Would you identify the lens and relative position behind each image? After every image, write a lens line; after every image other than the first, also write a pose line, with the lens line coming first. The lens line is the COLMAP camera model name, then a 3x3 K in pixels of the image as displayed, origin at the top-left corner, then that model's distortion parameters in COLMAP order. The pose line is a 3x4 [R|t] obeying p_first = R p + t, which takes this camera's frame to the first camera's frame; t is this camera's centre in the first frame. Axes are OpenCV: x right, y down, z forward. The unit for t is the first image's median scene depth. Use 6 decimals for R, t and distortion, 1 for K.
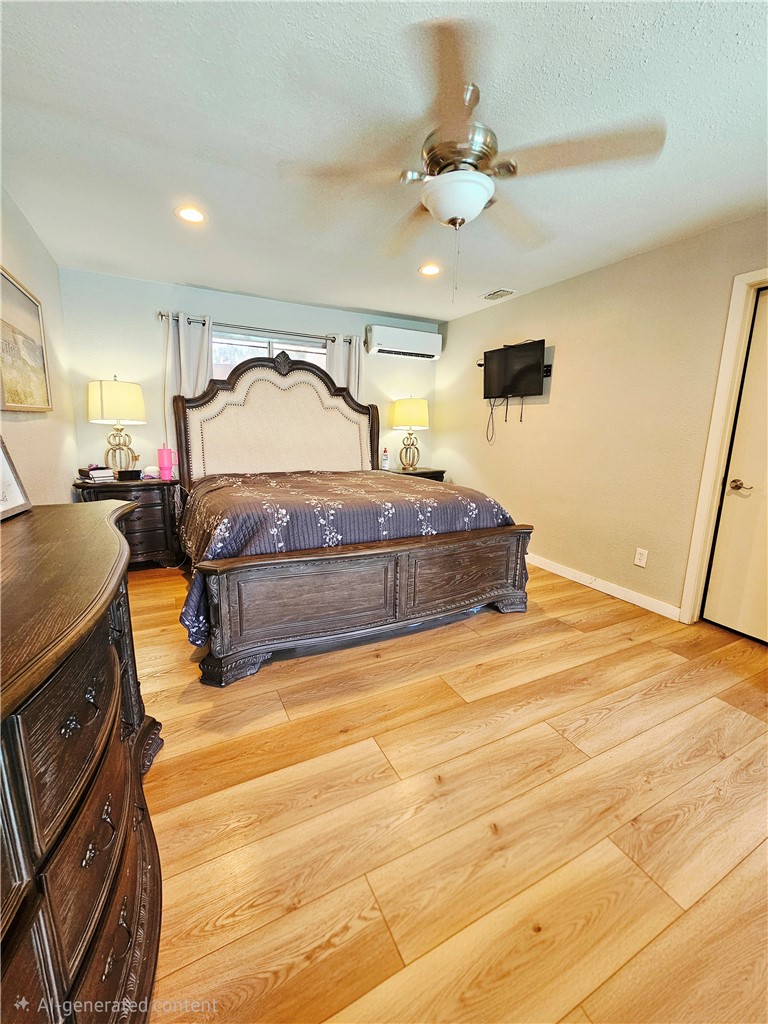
lens RADIAL K [[422.6, 0, 385.4], [0, 422.6, 515.6], [0, 0, 1]] dist [-0.000296, 0.000711]
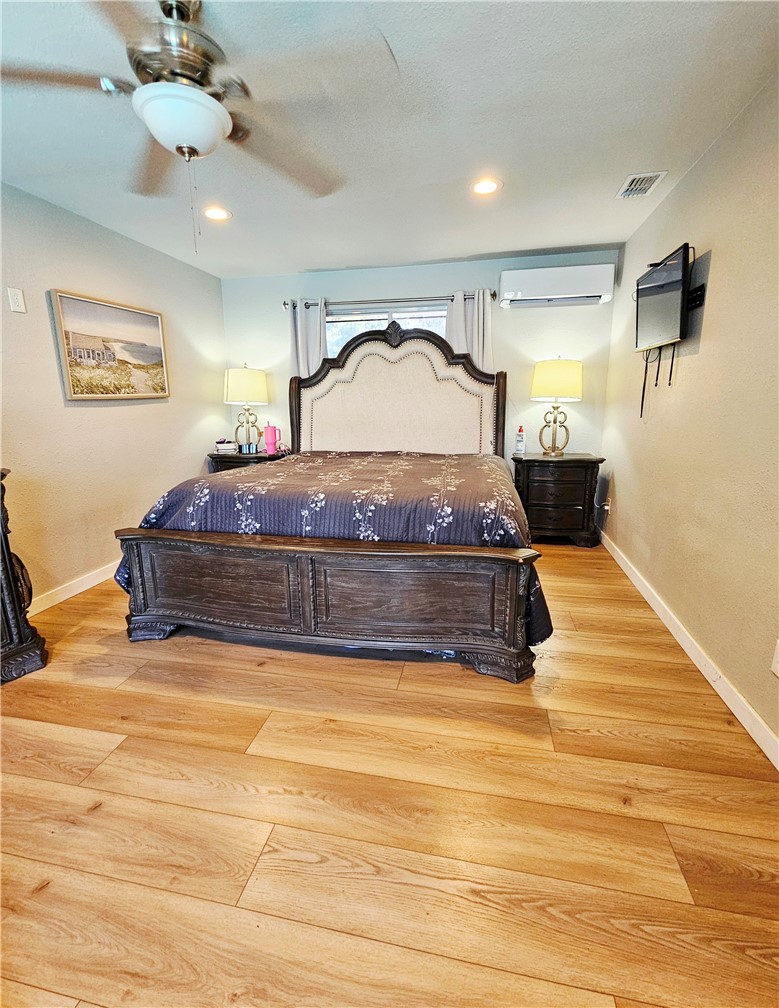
lens RADIAL K [[455.9, 0, 389.9], [0, 455.9, 499.5], [0, 0, 1]] dist [-0.002725, 0.000220]
pose [[0.772776, 0.108656, -0.625309, 0.513602], [-0.103062, 0.993643, 0.045292, -0.055969], [0.626255, 0.029445, 0.779062, 0.283909]]
